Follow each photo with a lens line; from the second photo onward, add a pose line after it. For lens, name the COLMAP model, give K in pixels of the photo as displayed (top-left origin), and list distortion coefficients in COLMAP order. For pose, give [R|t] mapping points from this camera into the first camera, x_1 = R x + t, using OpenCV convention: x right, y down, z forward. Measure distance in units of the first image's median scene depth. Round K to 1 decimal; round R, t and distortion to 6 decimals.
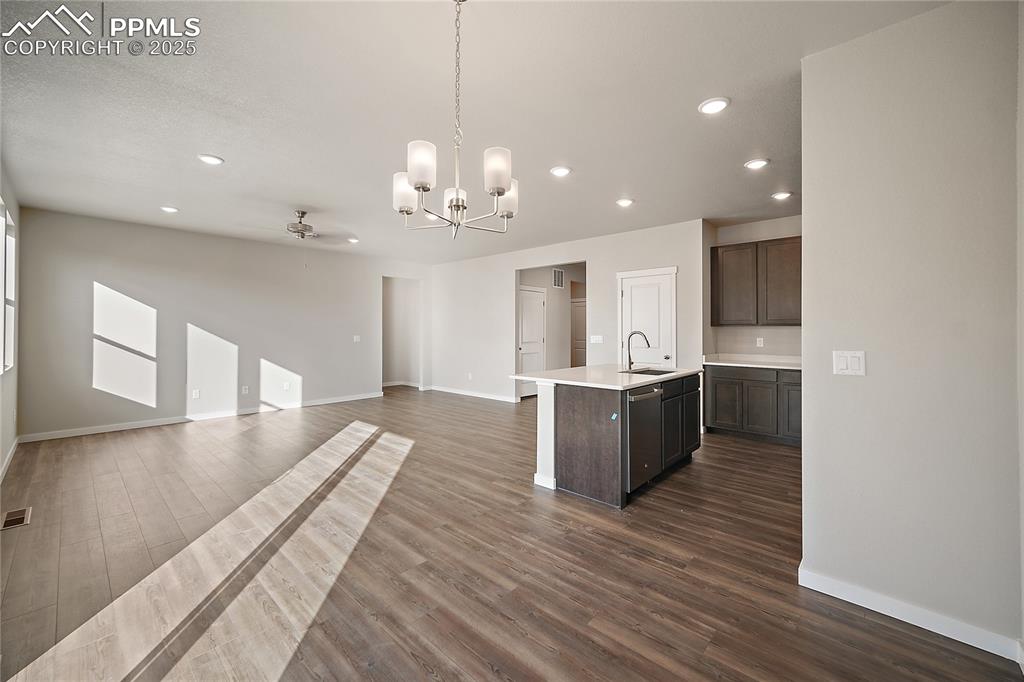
lens RADIAL K [[408.4, 0, 508.8], [0, 408.4, 322.3], [0, 0, 1]] dist [-0.006859, 0.001656]
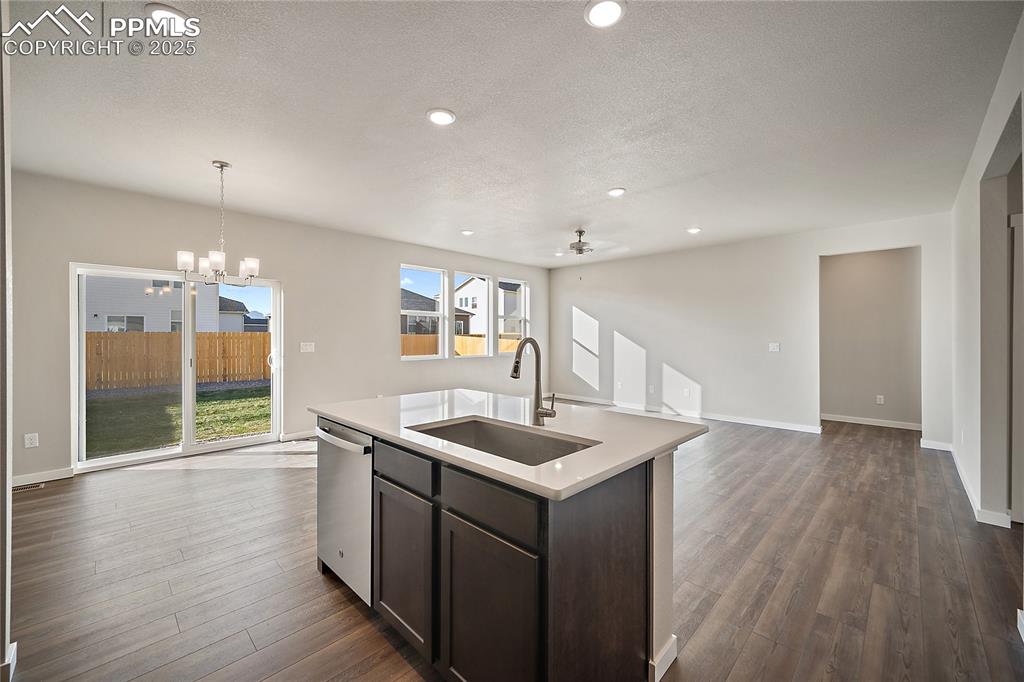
lens RADIAL K [[408.4, 0, 510.5], [0, 408.4, 339.7], [0, 0, 1]] dist [-0.006859, 0.001656]
pose [[-0.035360, 0.009655, -0.999328, 0.595280], [0.017545, 0.999805, 0.009039, 0.014604], [0.999221, -0.017213, -0.035523, 0.794787]]
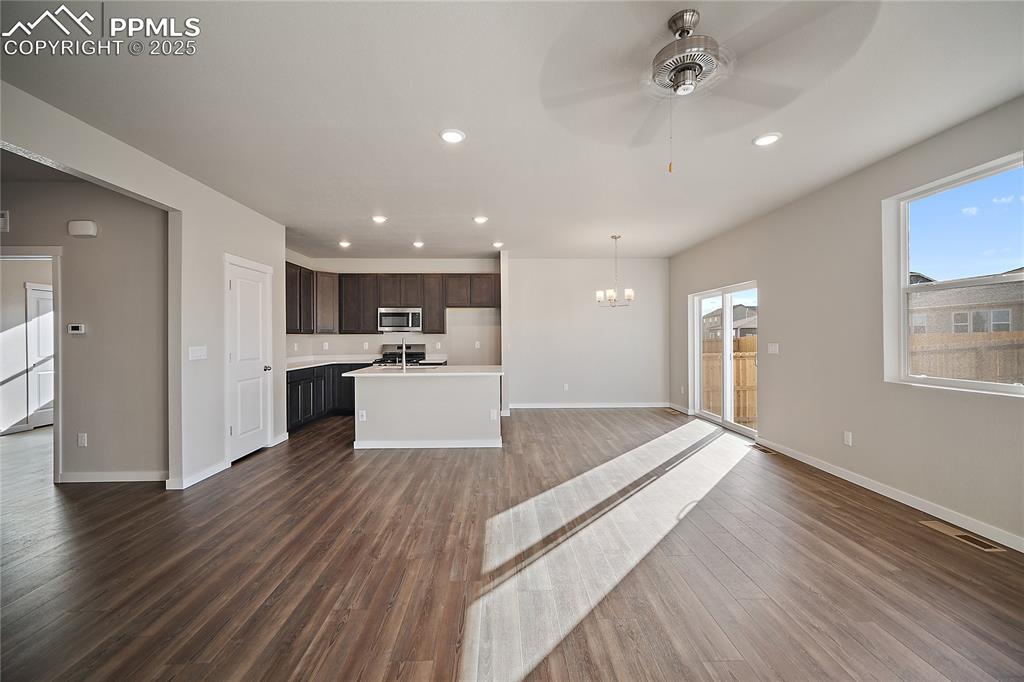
lens RADIAL K [[411.1, 0, 508.8], [0, 411.1, 338.9], [0, 0, 1]] dist [0.002538, 0.000255]
pose [[-0.693297, -0.001276, 0.720650, -0.635769], [-0.009950, 0.999920, -0.007802, 0.025959], [-0.720583, -0.012579, -0.693255, 1.299891]]
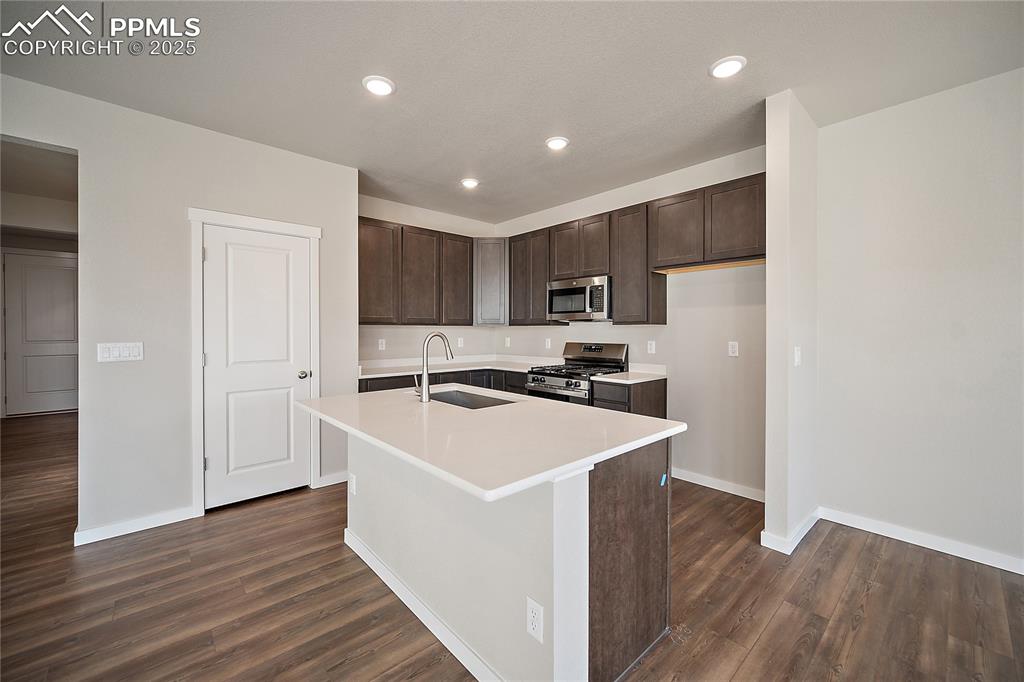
lens RADIAL K [[408.4, 0, 510.6], [0, 408.4, 334.1], [0, 0, 1]] dist [-0.006859, 0.001656]
pose [[0.098370, -0.009573, 0.995104, -0.190852], [-0.018598, 0.999761, 0.011456, 0.013492], [-0.994976, -0.019634, 0.098168, 0.668903]]
